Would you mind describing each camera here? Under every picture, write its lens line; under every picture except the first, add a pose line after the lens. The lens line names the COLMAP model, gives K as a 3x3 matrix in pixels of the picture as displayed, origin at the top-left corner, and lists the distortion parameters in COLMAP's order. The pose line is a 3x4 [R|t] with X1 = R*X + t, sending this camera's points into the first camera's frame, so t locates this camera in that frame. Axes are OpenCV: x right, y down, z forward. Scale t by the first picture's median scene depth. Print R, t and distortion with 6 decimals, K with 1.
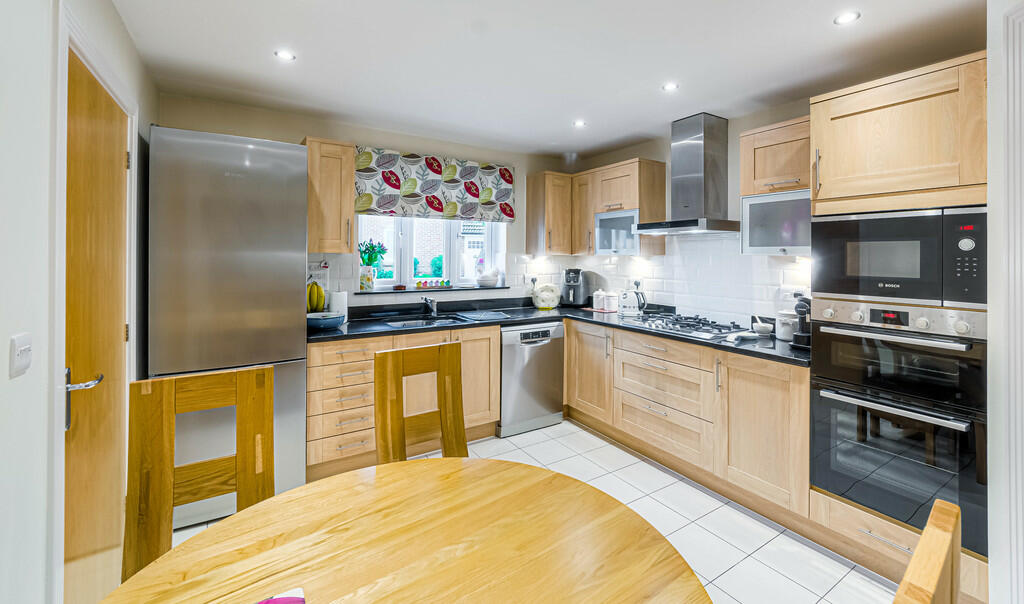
lens RADIAL K [[391.5, 0, 511.9], [0, 391.5, 254.1], [0, 0, 1]] dist [0.000578, -0.000029]
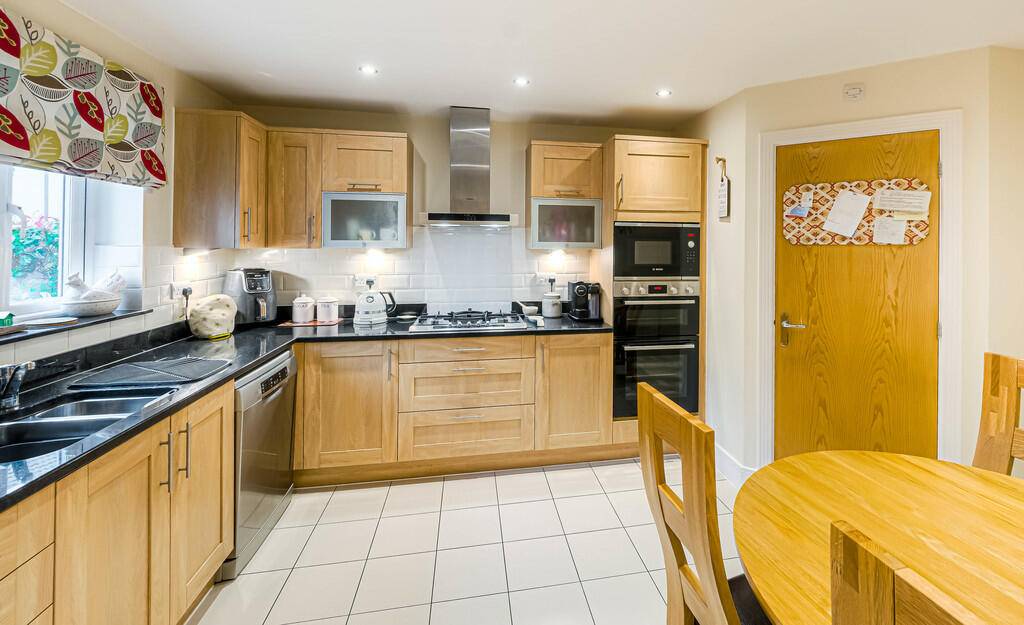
lens RADIAL K [[435.3, 0, 514.0], [0, 435.3, 240.7], [0, 0, 1]] dist [-0.002405, -0.000403]
pose [[0.416563, -0.000736, 0.909106, -0.384725], [-0.006335, 0.999973, 0.003713, -0.016719], [-0.909085, -0.007305, 0.416547, 0.347315]]
